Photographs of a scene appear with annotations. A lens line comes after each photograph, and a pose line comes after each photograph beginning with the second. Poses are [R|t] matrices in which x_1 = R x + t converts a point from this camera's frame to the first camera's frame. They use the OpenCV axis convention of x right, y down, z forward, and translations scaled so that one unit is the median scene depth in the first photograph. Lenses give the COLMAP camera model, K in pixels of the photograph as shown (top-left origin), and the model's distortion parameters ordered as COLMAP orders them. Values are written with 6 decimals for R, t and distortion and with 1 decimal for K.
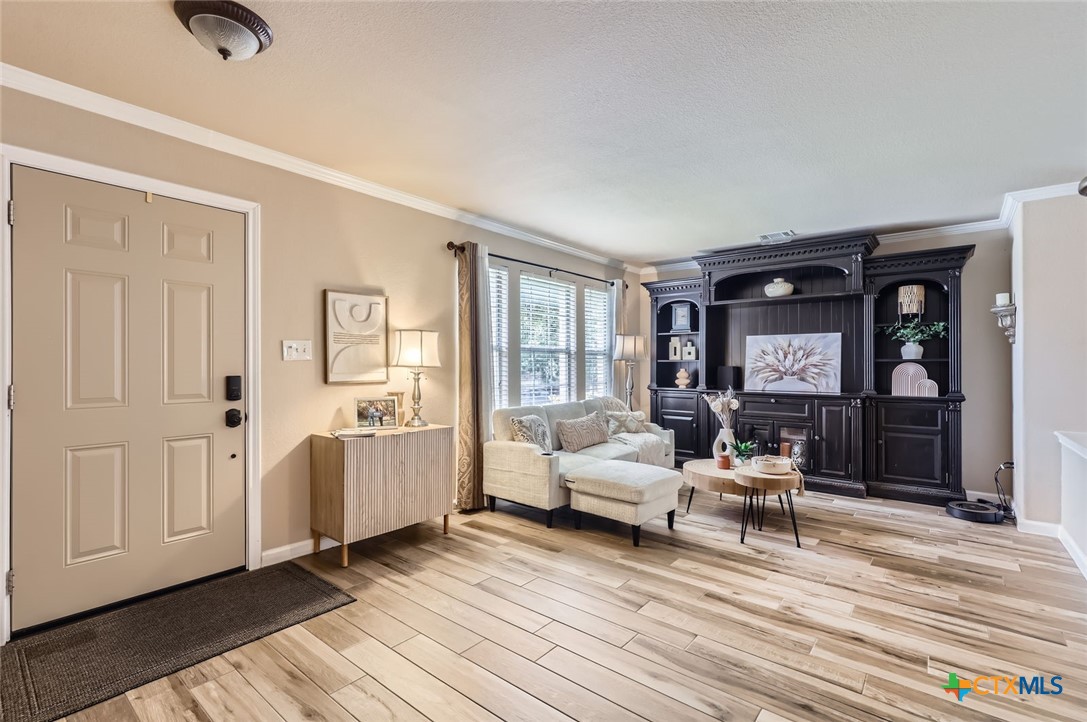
lens RADIAL K [[493.6, 0, 543.5], [0, 493.6, 361.0], [0, 0, 1]] dist [0.003105, 0.000458]
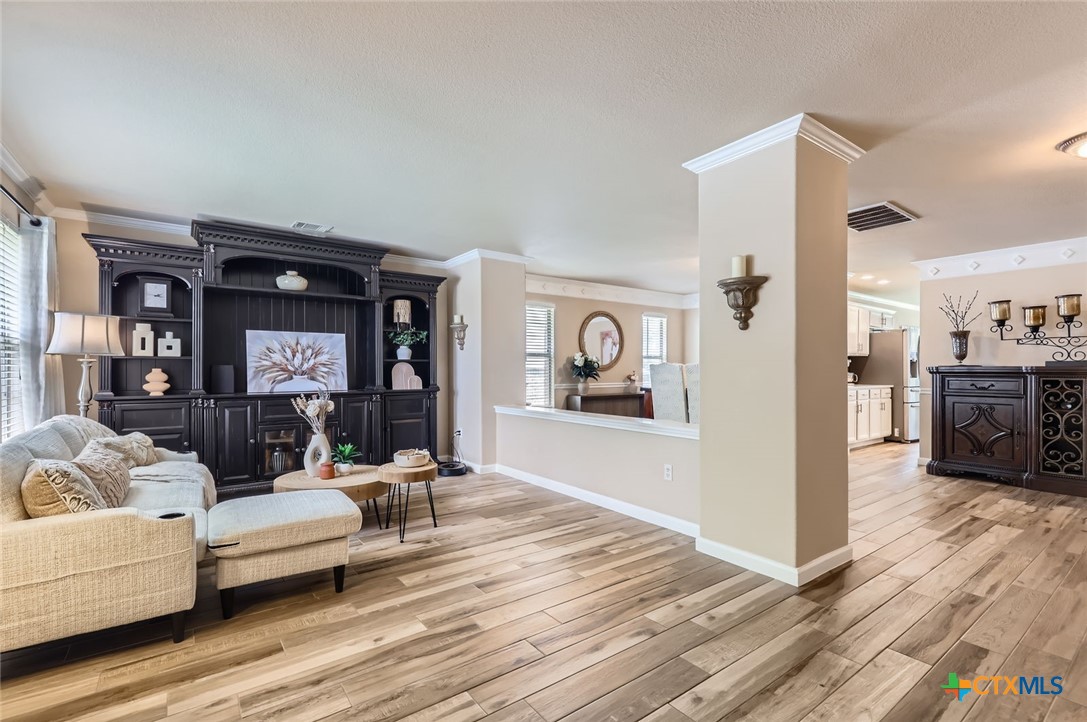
lens RADIAL K [[487.3, 0, 543.8], [0, 487.3, 369.6], [0, 0, 1]] dist [0.002264, 0.000333]
pose [[0.246535, -0.003757, 0.969127, -0.352430], [-0.008128, 0.999949, 0.005944, 0.011229], [-0.969100, -0.009342, 0.246492, 0.365101]]
